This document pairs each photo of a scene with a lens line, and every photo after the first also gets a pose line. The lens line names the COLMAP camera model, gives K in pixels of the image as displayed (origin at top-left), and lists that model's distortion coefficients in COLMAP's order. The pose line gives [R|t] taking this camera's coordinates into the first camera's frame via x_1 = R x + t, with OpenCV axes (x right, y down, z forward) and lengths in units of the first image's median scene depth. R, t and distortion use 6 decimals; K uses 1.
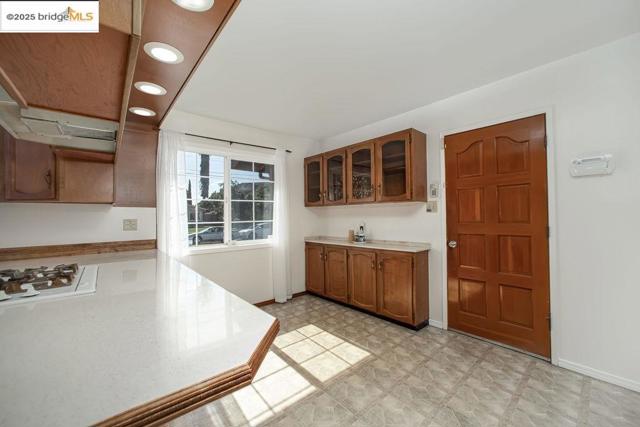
lens RADIAL K [[254.0, 0, 323.3], [0, 254.0, 211.6], [0, 0, 1]] dist [-0.000200, 0.000202]
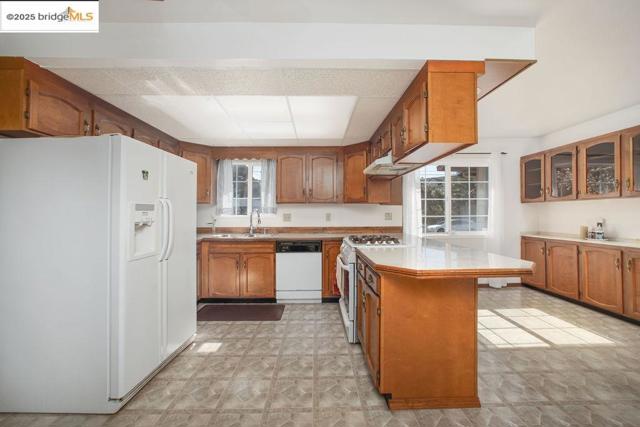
lens RADIAL K [[254.0, 0, 323.3], [0, 254.0, 211.6], [0, 0, 1]] dist [-0.000200, 0.000202]
pose [[0.787354, 0.004013, -0.616489, -0.076491], [0.003926, 0.999926, 0.011524, 0.001276], [0.616489, -0.011494, 0.787279, -0.383864]]
